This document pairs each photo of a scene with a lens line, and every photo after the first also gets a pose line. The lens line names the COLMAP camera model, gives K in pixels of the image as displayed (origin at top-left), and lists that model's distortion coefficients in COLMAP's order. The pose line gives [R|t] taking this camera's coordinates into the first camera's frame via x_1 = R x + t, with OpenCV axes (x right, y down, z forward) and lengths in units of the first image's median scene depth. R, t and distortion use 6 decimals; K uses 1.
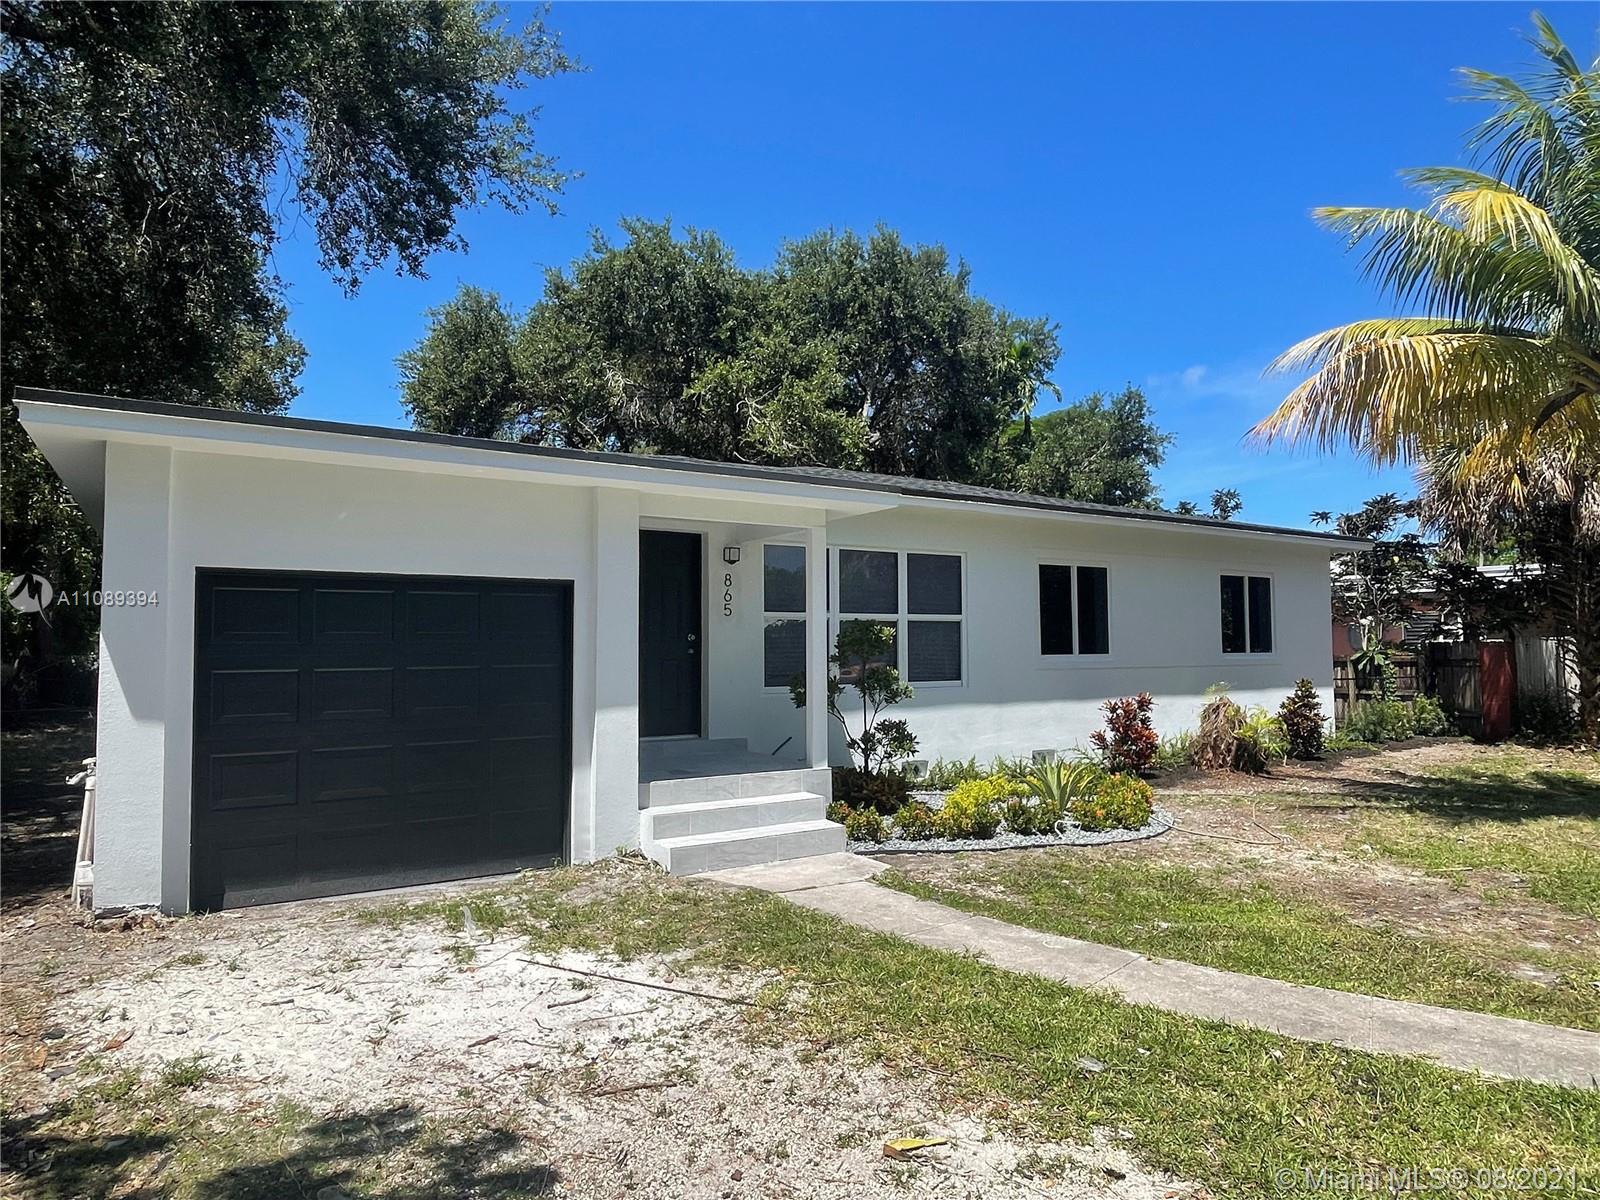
lens RADIAL K [[968.9, 0, 802.5], [0, 968.9, 597.8], [0, 0, 1]] dist [-0.000720, 0.001304]
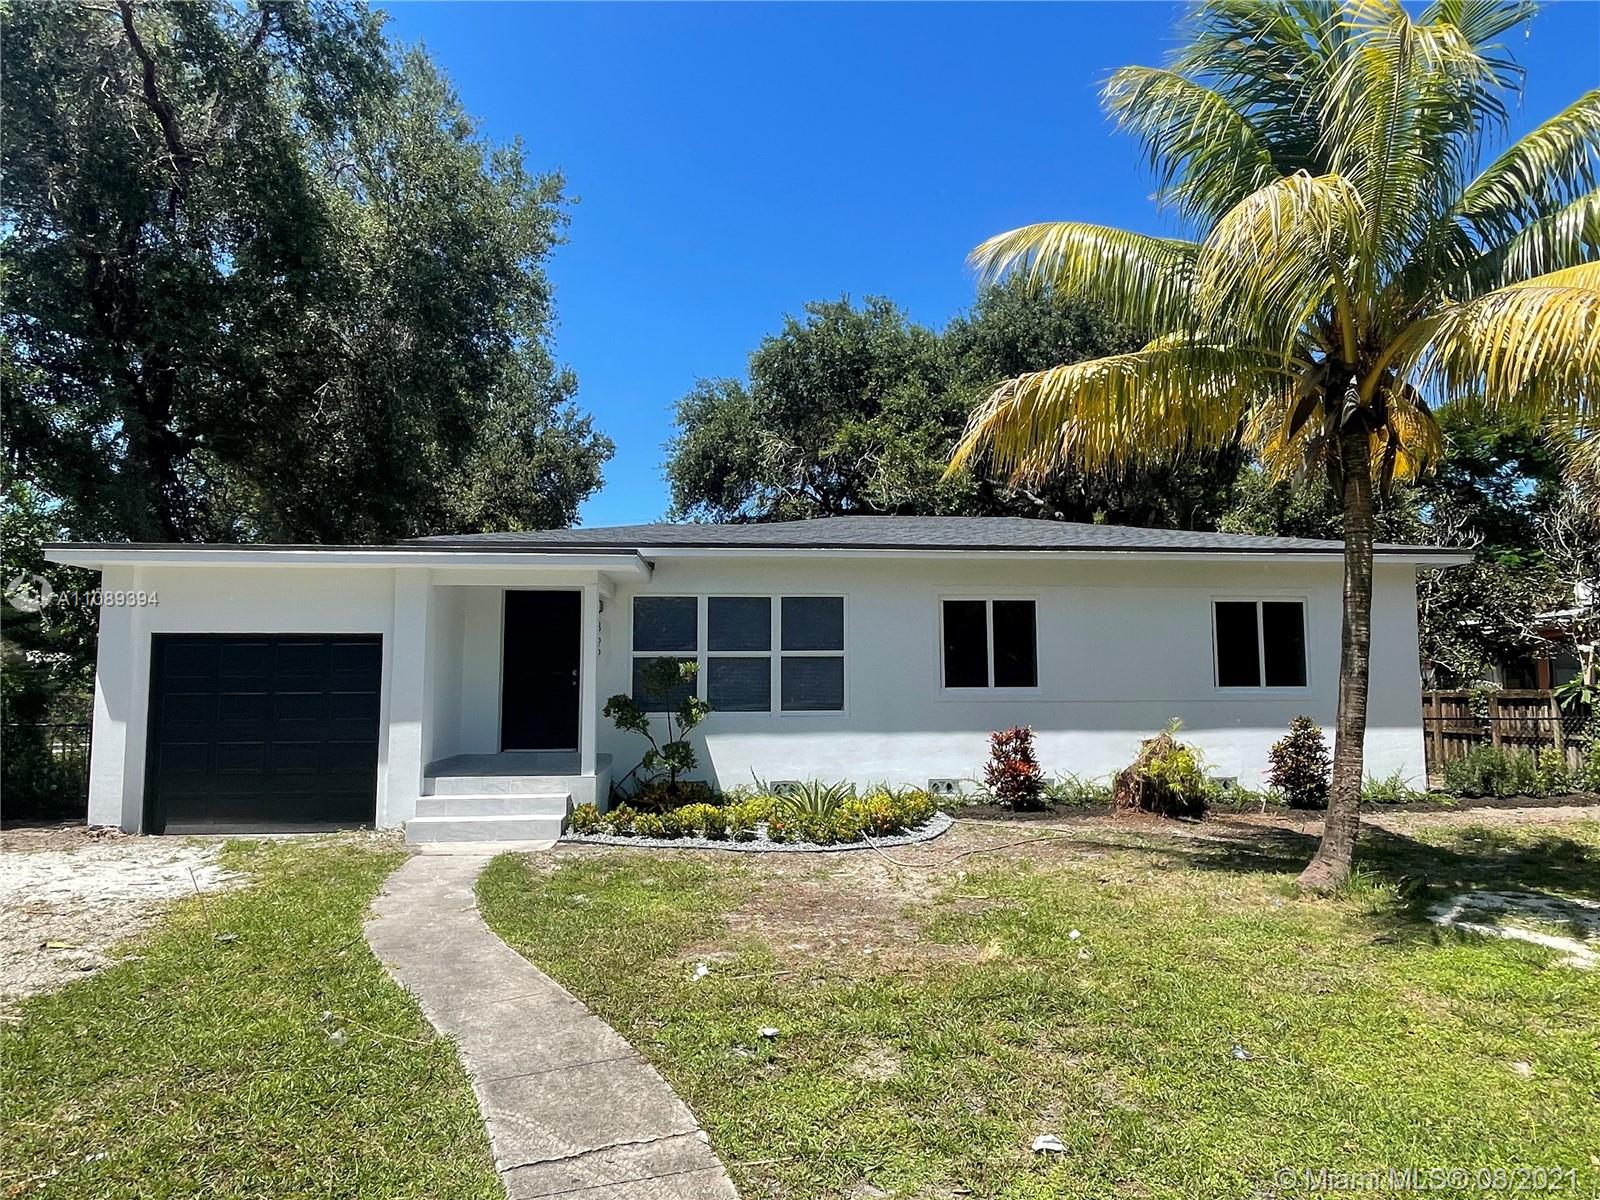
lens RADIAL K [[972.5, 0, 802.6], [0, 972.5, 609.1], [0, 0, 1]] dist [0.004464, 0.000070]
pose [[0.884241, -0.034674, -0.465742, 0.638956], [0.023544, 0.999282, -0.029696, 0.002100], [0.466437, 0.015293, 0.884422, 0.002903]]
